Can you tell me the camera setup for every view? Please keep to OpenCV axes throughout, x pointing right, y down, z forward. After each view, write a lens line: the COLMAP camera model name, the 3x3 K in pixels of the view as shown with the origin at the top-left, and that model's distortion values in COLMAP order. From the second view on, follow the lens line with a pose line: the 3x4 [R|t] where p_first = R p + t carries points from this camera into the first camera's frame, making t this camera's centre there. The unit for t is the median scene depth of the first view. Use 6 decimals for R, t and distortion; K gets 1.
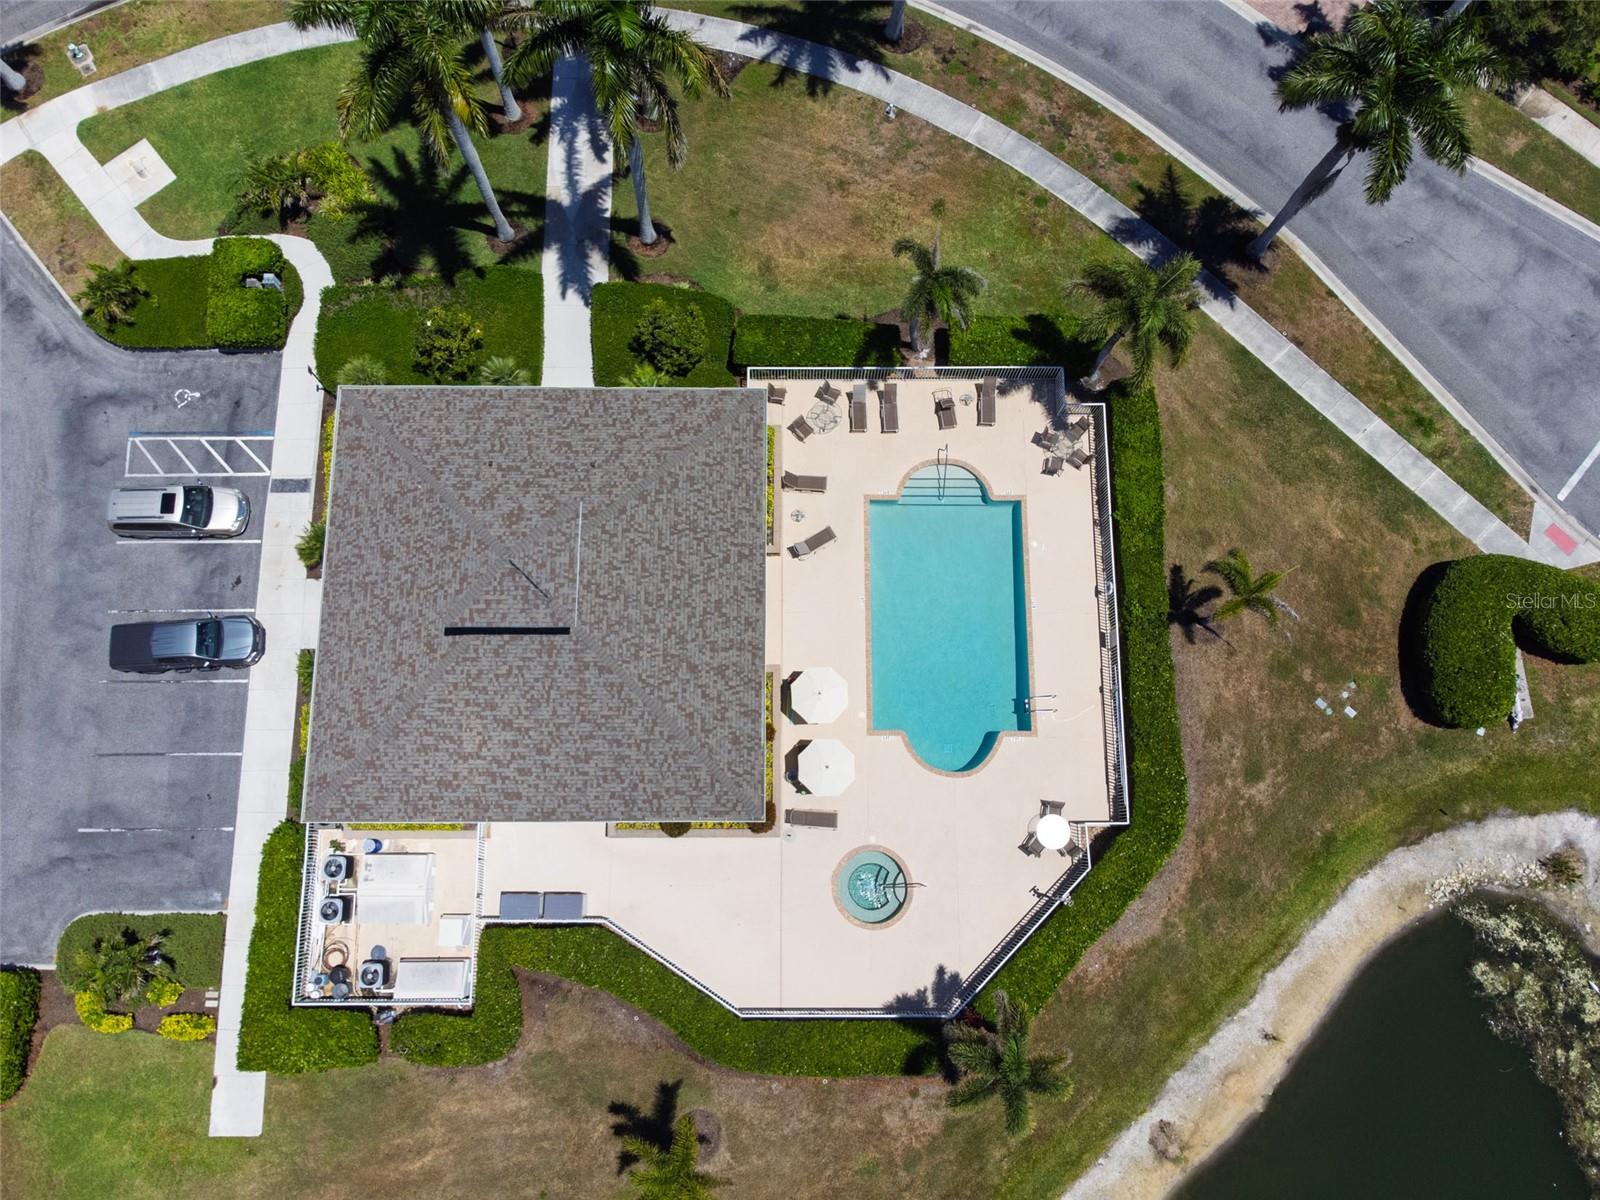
lens RADIAL K [[1200.9, 0, 800.0], [0, 1200.9, 600.0], [0, 0, 1]] dist [0.011678, 0.013128]
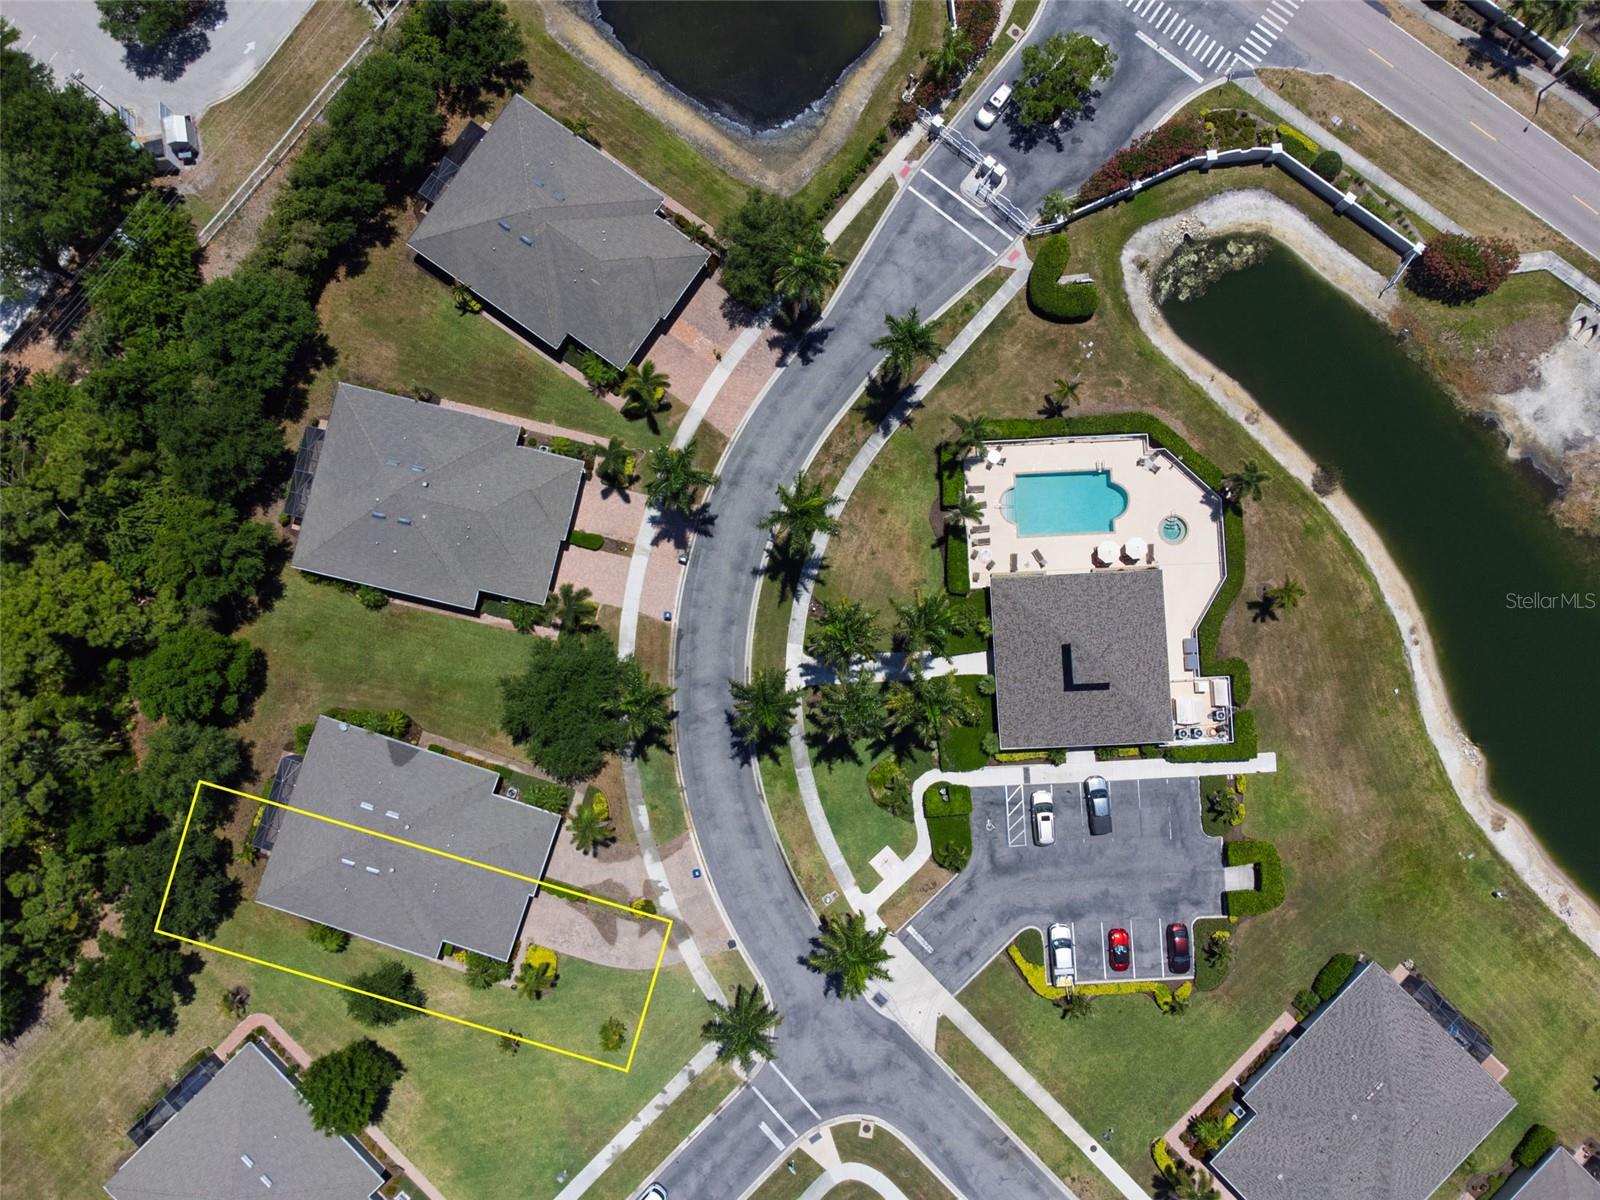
lens RADIAL K [[1200.9, 0, 800.0], [0, 1200.9, 600.0], [0, 0, 1]] dist [0.011678, 0.013128]
pose [[-0.046368, -0.997547, 0.052436, -0.178557], [0.975353, -0.033876, 0.218036, -1.053717], [-0.215725, 0.061253, 0.974531, -1.272046]]
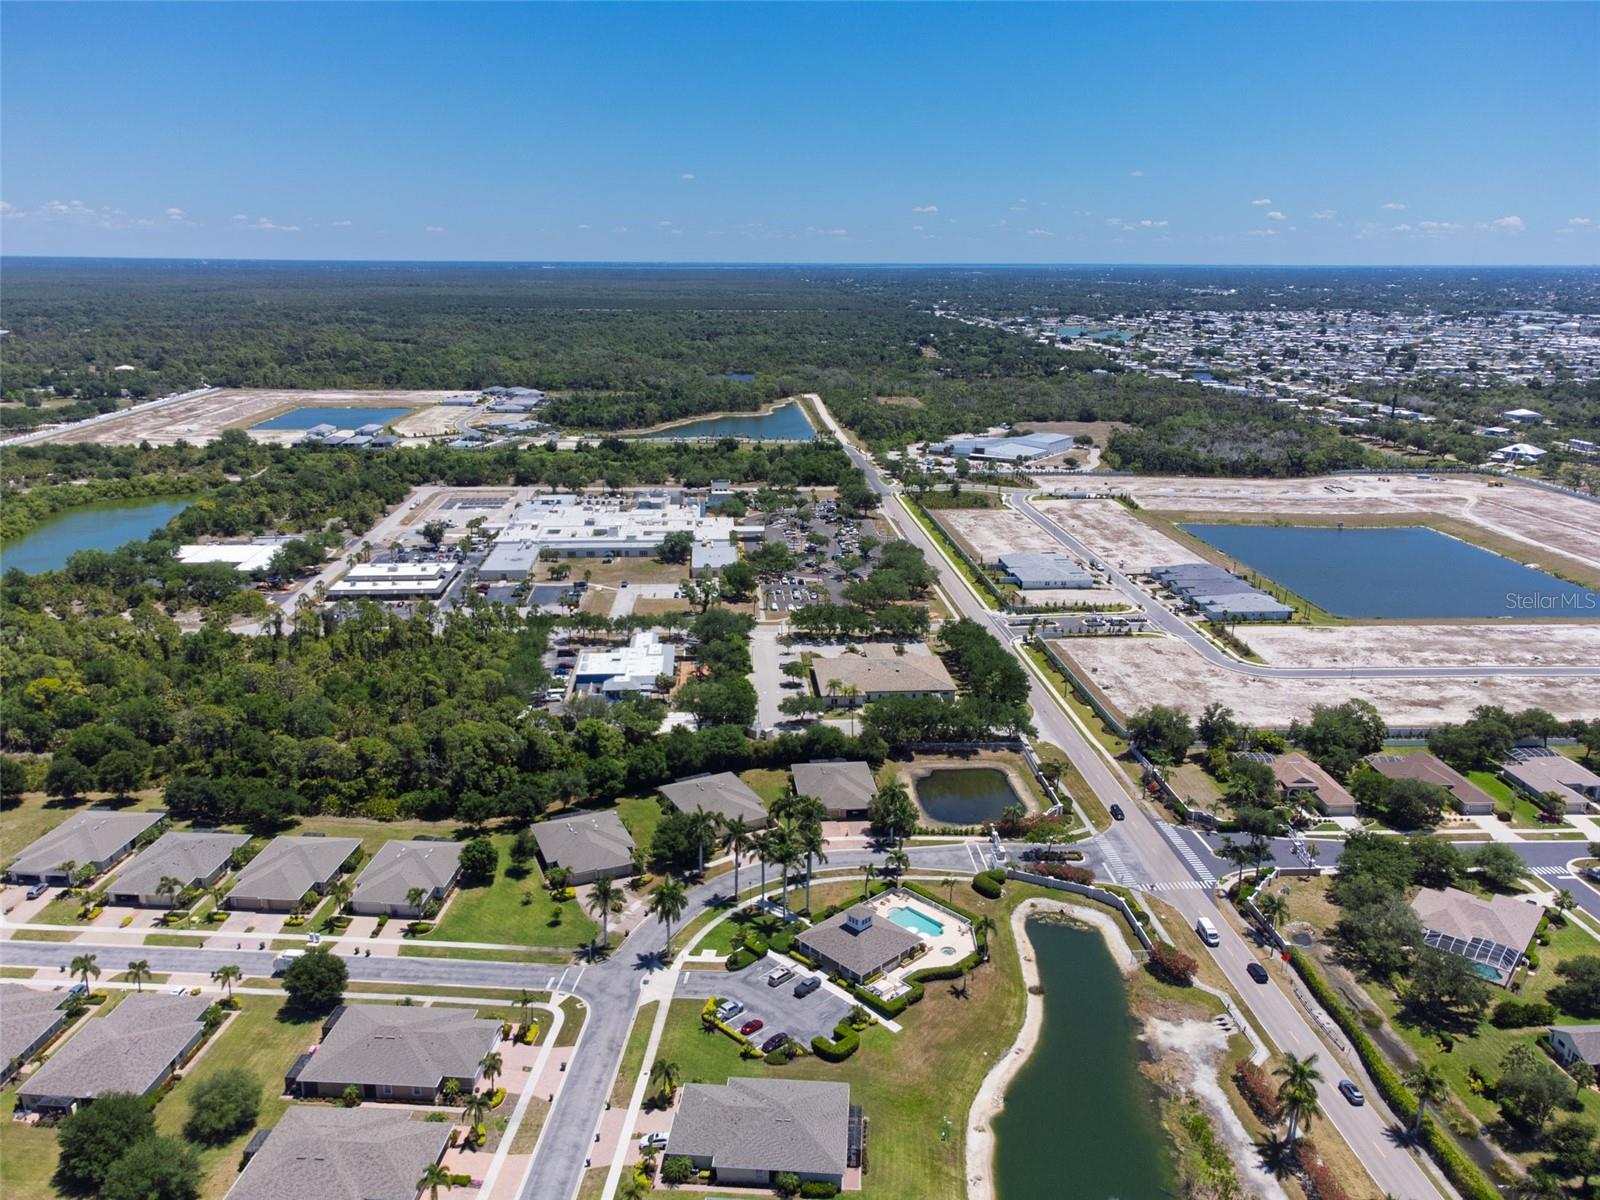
lens RADIAL K [[1200.9, 0, 800.0], [0, 1200.9, 600.0], [0, 0, 1]] dist [0.011678, 0.013128]
pose [[0.719159, -0.192353, 0.667690, -3.071427], [0.678597, 0.401021, -0.615377, 2.072306], [-0.149388, 0.895646, 0.418928, -2.023246]]
